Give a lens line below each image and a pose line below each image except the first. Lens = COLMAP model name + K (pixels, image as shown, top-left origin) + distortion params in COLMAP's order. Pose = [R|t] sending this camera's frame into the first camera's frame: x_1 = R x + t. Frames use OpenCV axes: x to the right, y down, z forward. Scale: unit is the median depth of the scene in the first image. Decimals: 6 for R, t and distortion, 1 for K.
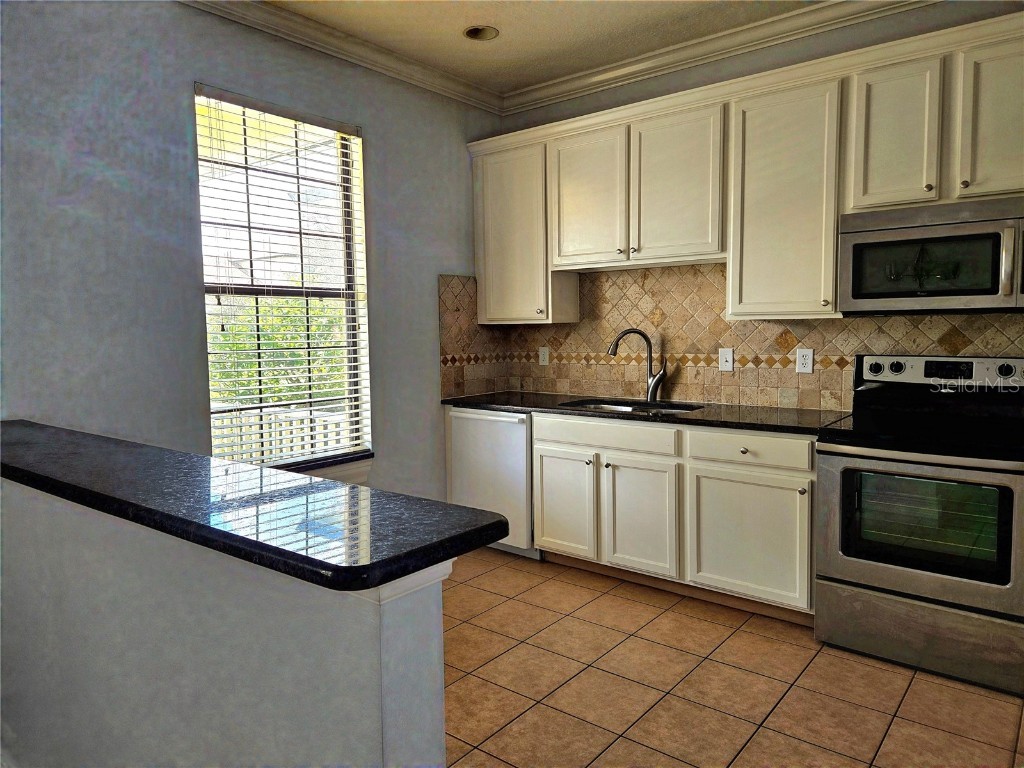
lens RADIAL K [[693.2, 0, 506.0], [0, 693.2, 382.0], [0, 0, 1]] dist [0.070820, -0.062477]
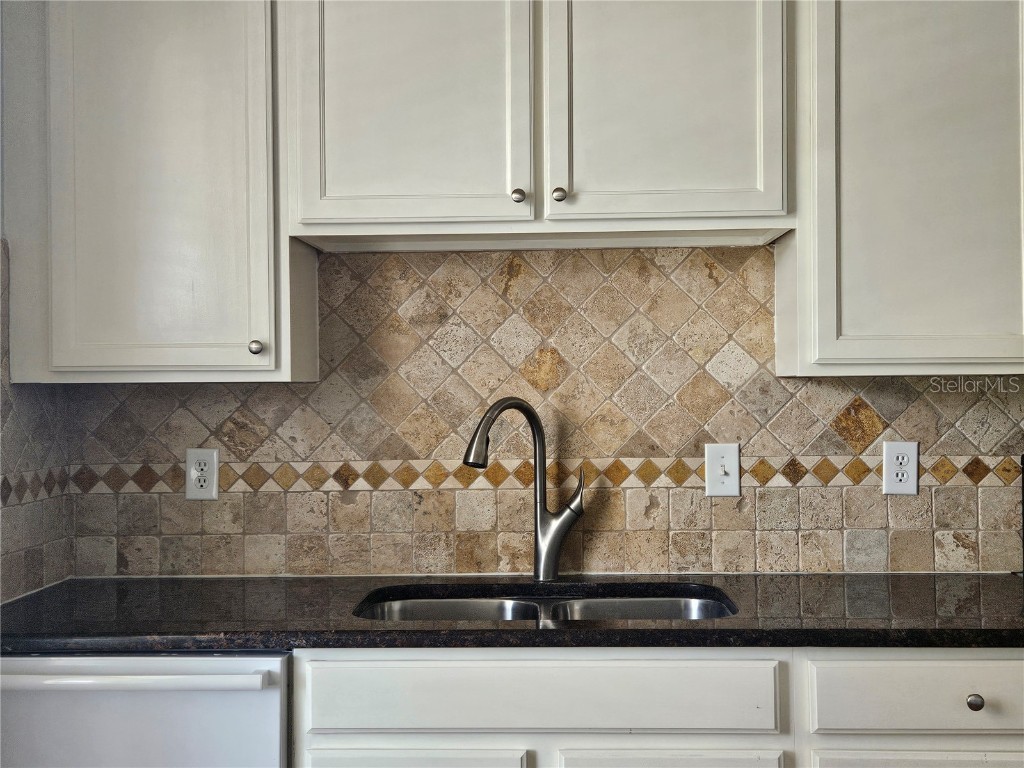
lens RADIAL K [[1170.3, 0, 512.0], [0, 1170.3, 384.0], [0, 0, 1]] dist [0.135453, -0.251170]
pose [[0.796796, 0.010440, 0.604158, -0.222913], [0.047940, 0.995607, -0.080430, -0.031626], [-0.602343, 0.093050, 0.792795, 0.485649]]
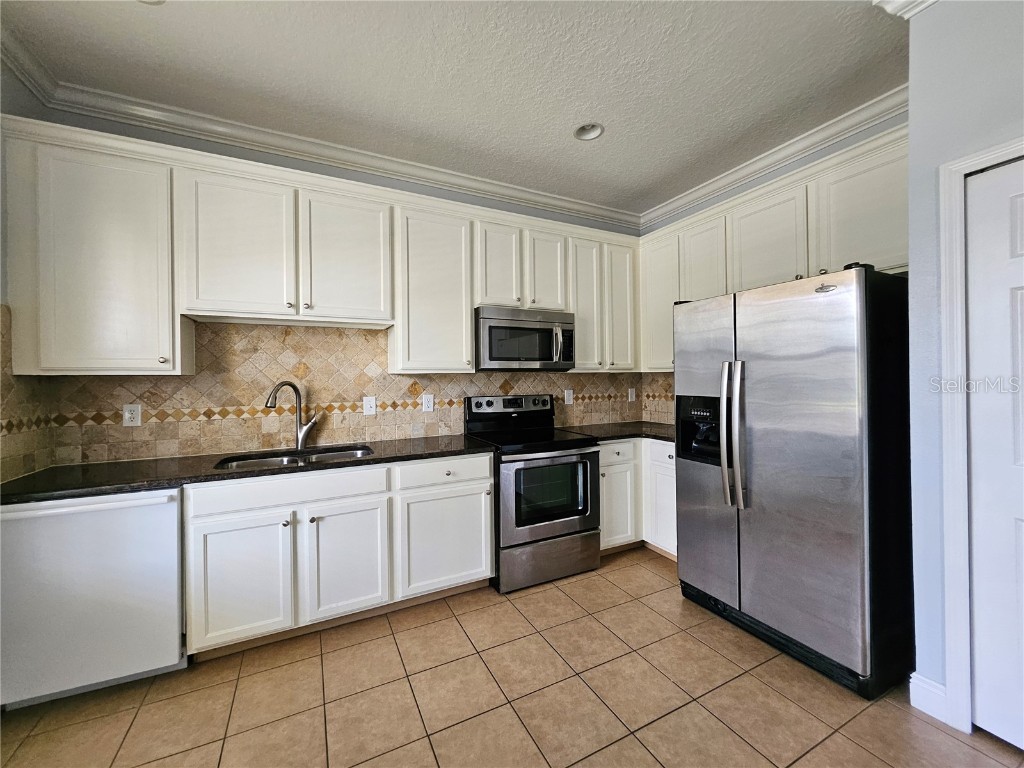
lens RADIAL K [[404.8, 0, 509.8], [0, 404.8, 379.4], [0, 0, 1]] dist [0.007190, -0.002888]
pose [[0.409029, 0.005576, 0.912505, -0.240441], [0.080582, 0.995854, -0.042206, -0.027378], [-0.908957, 0.090795, 0.406883, 0.460149]]
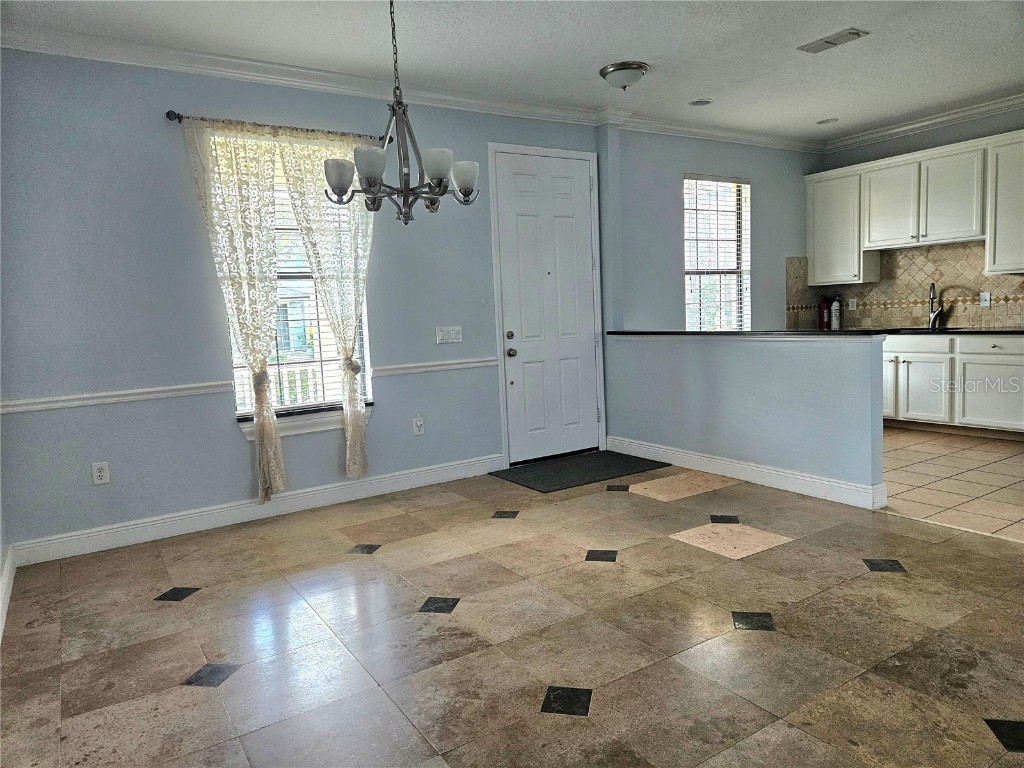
lens RADIAL K [[671.0, 0, 512.0], [0, 671.0, 384.0], [0, 0, 1]] dist [0.061840, -0.055371]
pose [[0.948665, 0.003281, -0.316265, -0.227866], [0.008133, 0.999363, 0.034762, 0.099901], [0.316177, -0.035549, 0.948034, -0.863206]]
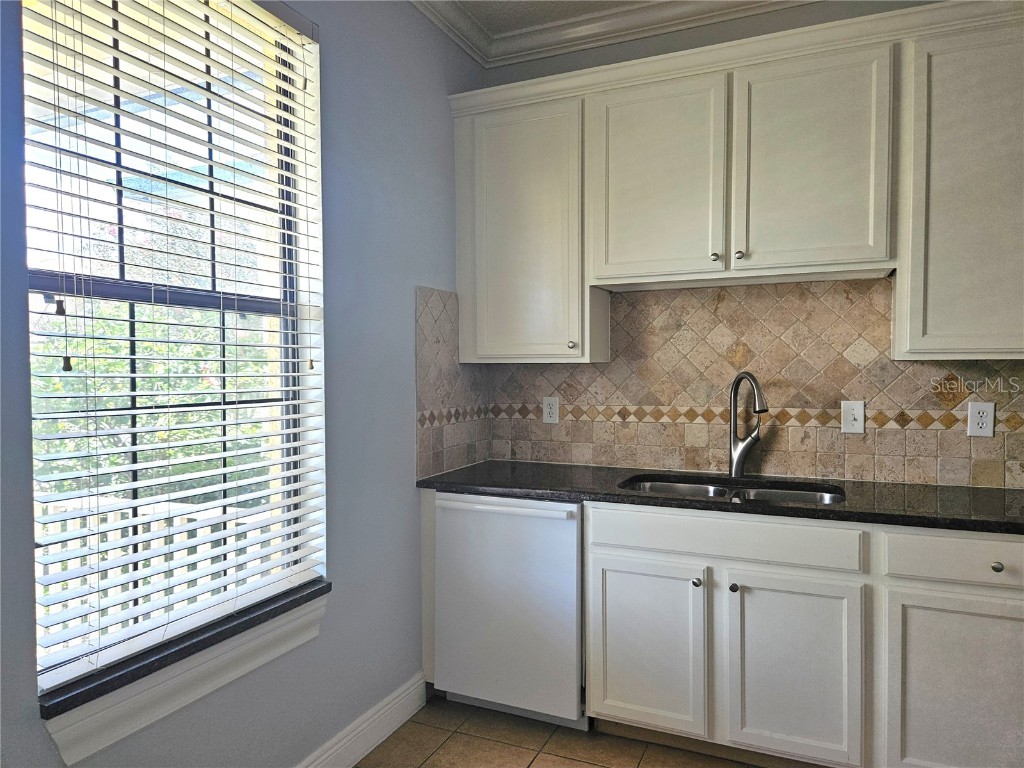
lens RADIAL K [[705.9, 0, 509.2], [0, 705.9, 386.5], [0, 0, 1]] dist [0.069113, -0.057438]
pose [[0.964485, 0.001828, 0.264131, -0.204296], [0.012794, 0.998479, -0.053629, -0.027670], [-0.263827, 0.055103, 0.962995, 0.386652]]
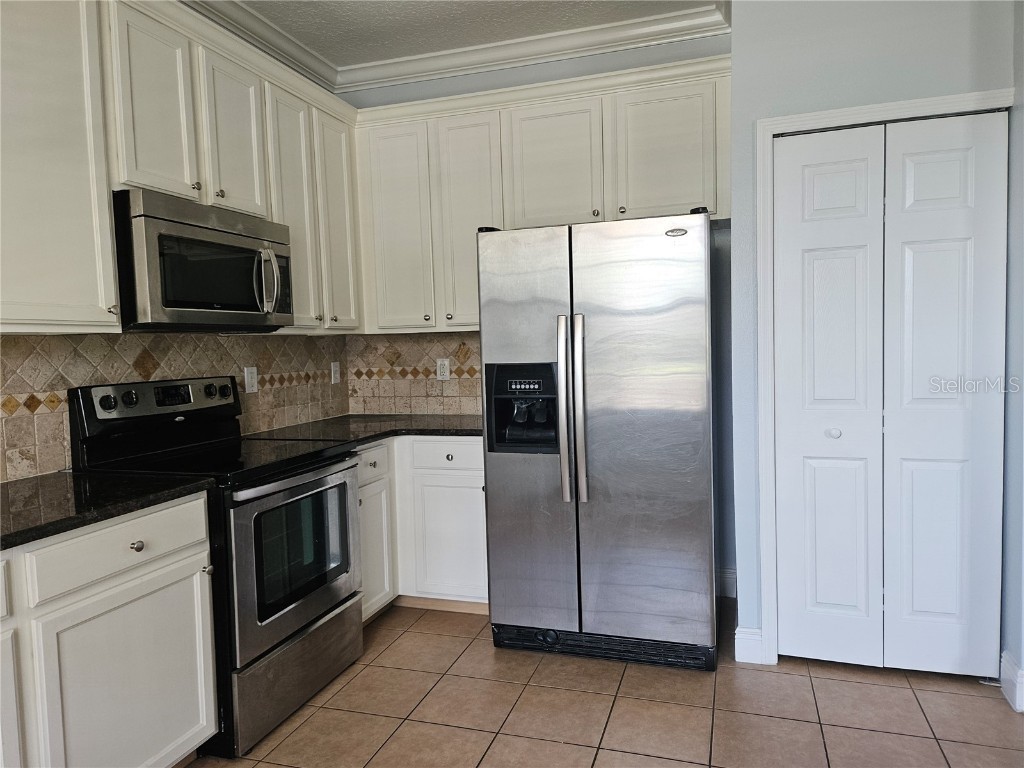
lens RADIAL K [[705.9, 0, 509.2], [0, 705.9, 386.5], [0, 0, 1]] dist [0.069113, -0.057438]
pose [[-0.362793, -0.035477, 0.931194, -0.278014], [0.109404, 0.990743, 0.080369, -0.042686], [-0.925425, 0.131033, -0.355553, 0.726914]]
